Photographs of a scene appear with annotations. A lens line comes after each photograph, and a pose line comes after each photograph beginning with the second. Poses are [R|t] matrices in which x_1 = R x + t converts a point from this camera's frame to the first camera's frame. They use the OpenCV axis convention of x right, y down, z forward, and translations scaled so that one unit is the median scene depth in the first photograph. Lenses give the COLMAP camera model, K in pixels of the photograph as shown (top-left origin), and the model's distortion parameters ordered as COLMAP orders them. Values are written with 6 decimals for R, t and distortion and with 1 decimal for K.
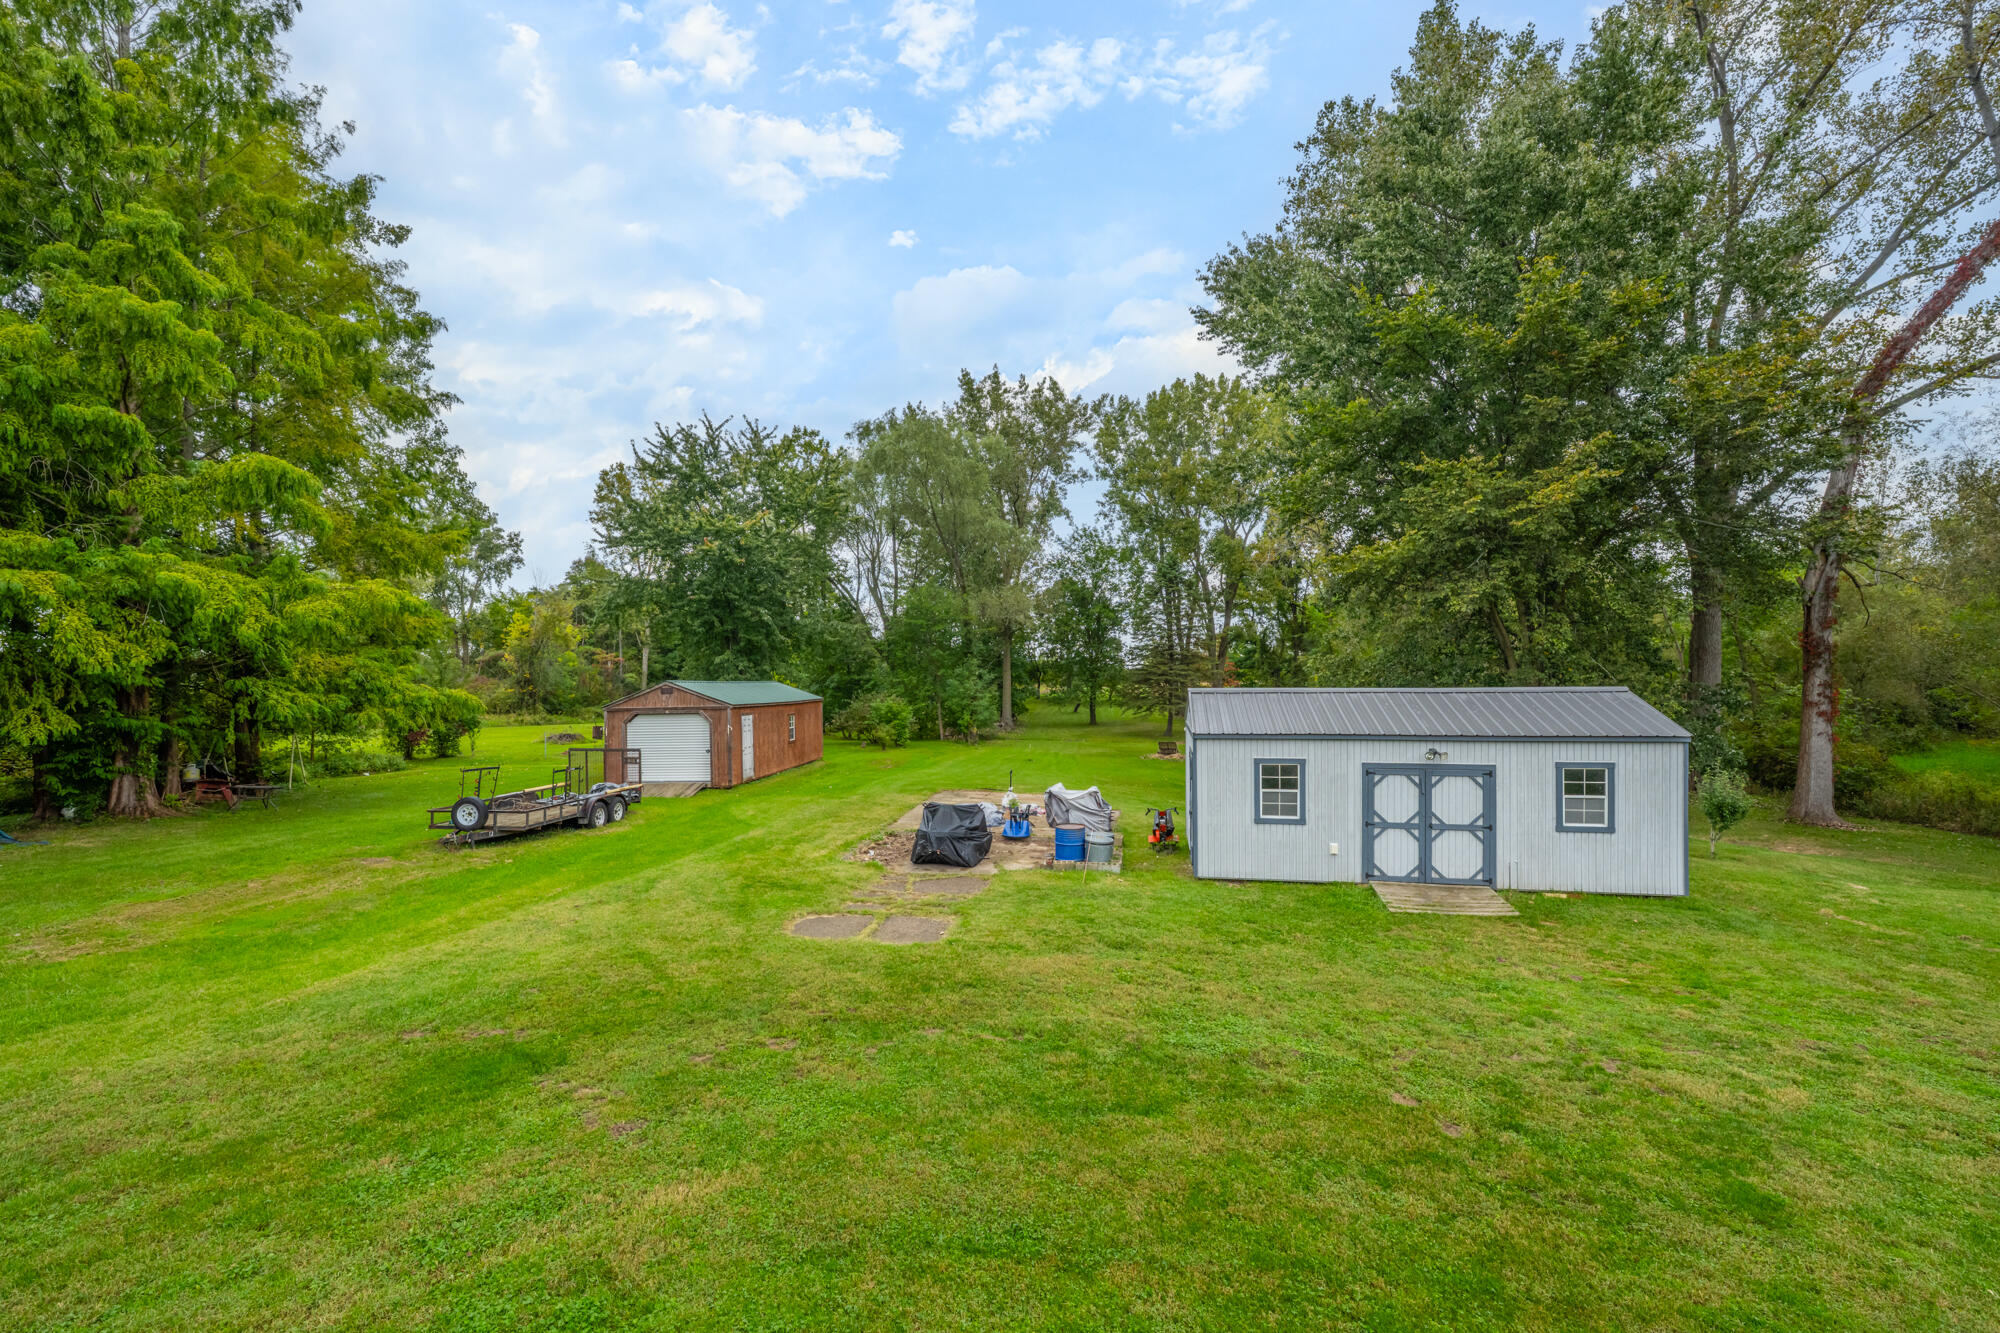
lens RADIAL K [[820.8, 0, 991.2], [0, 820.8, 686.3], [0, 0, 1]] dist [0.001264, 0.000128]
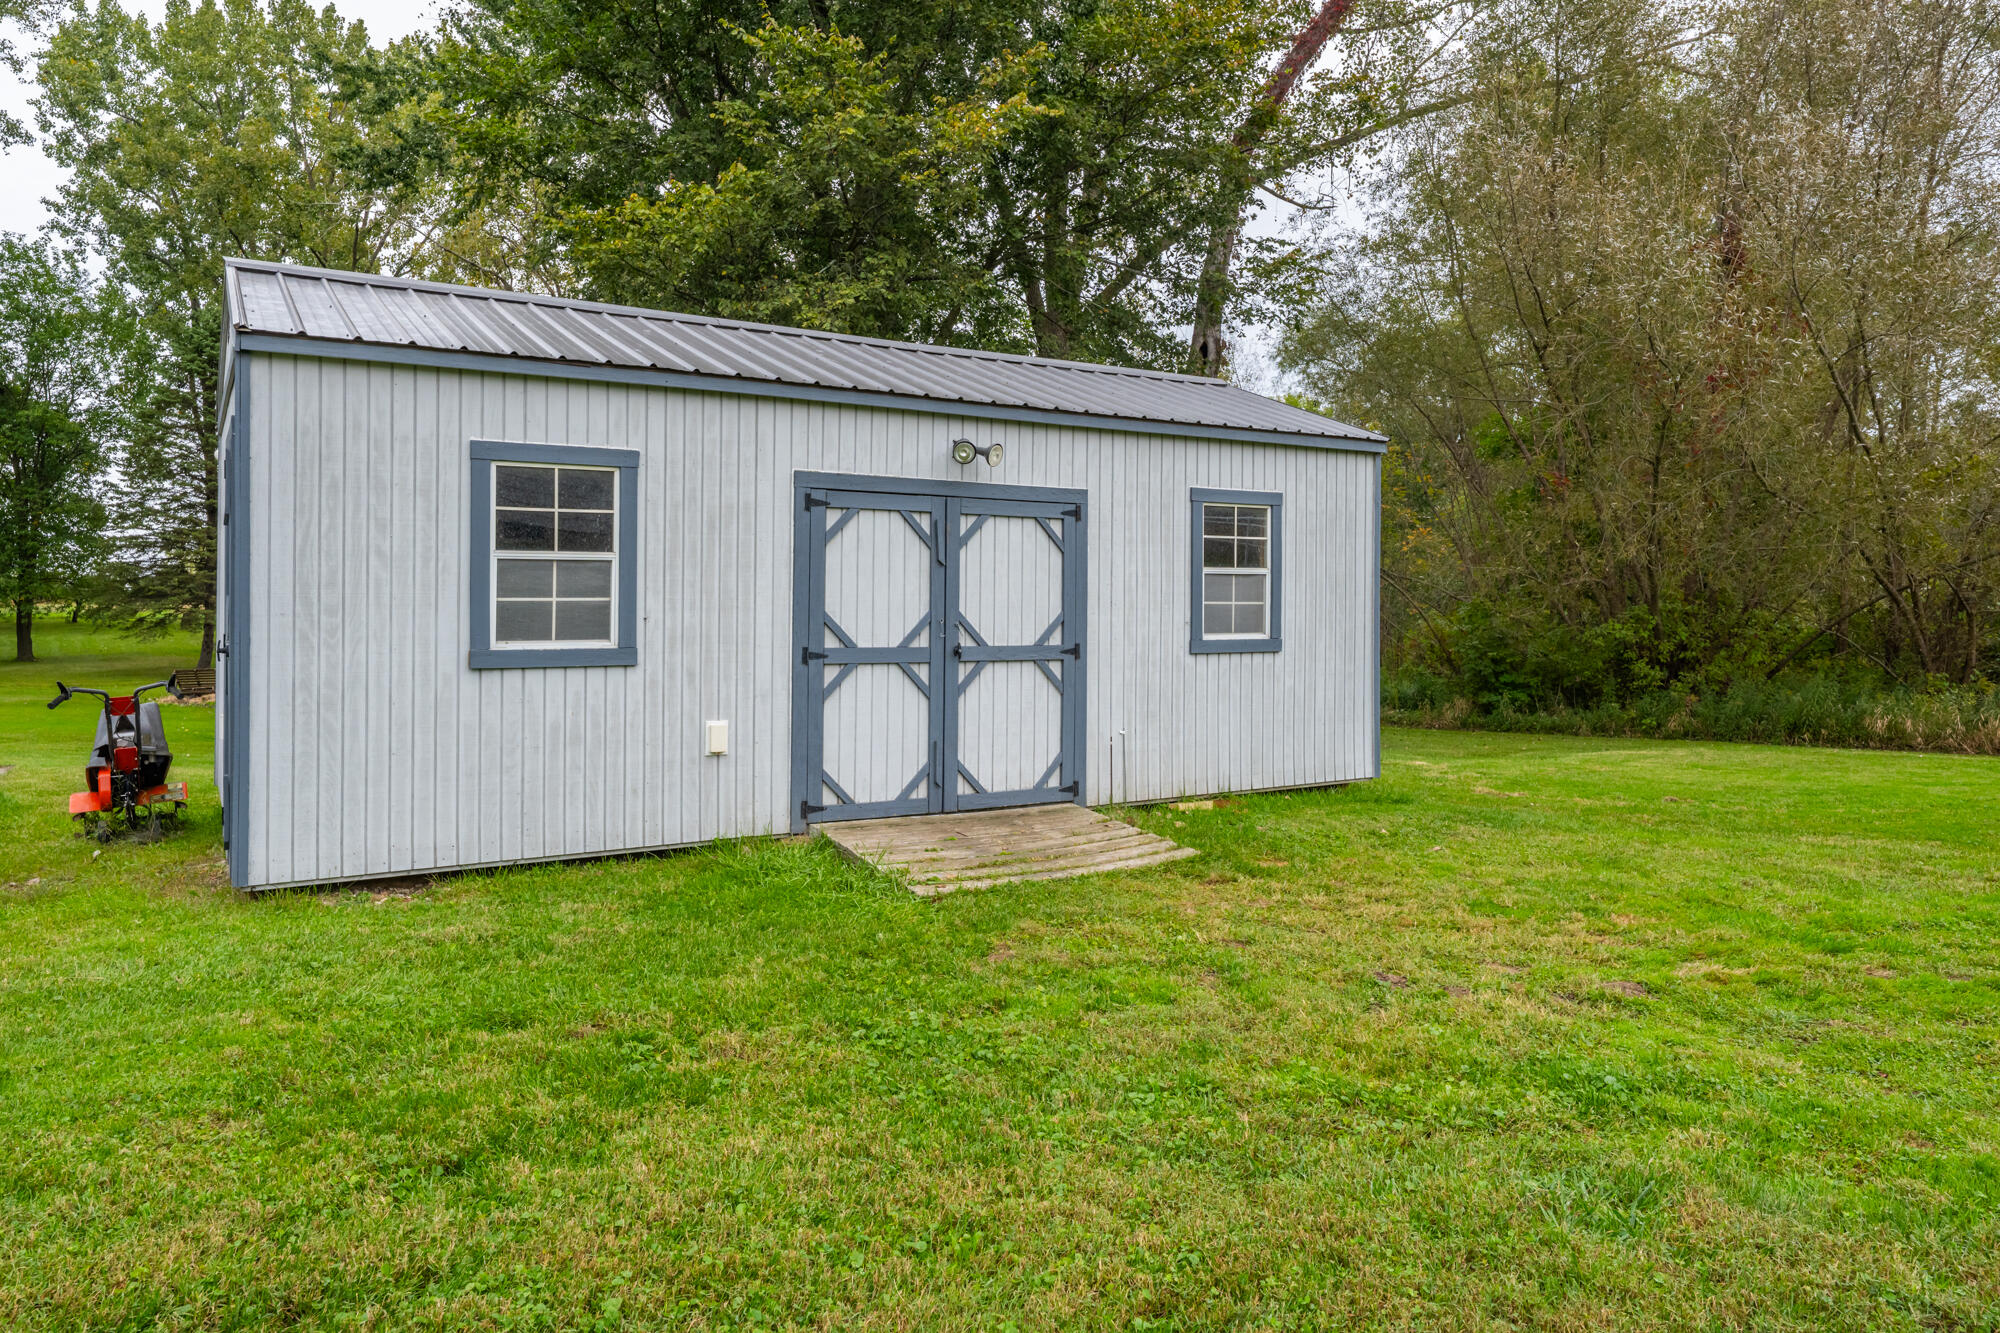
lens RADIAL K [[1304.9, 0, 948.6], [0, 1304.9, 581.6], [0, 0, 1]] dist [-0.001353, -0.000618]
pose [[0.747582, 0.018250, 0.663918, 0.147504], [0.002333, 0.999544, -0.030102, 0.154644], [-0.664165, 0.024053, 0.747199, 0.564819]]
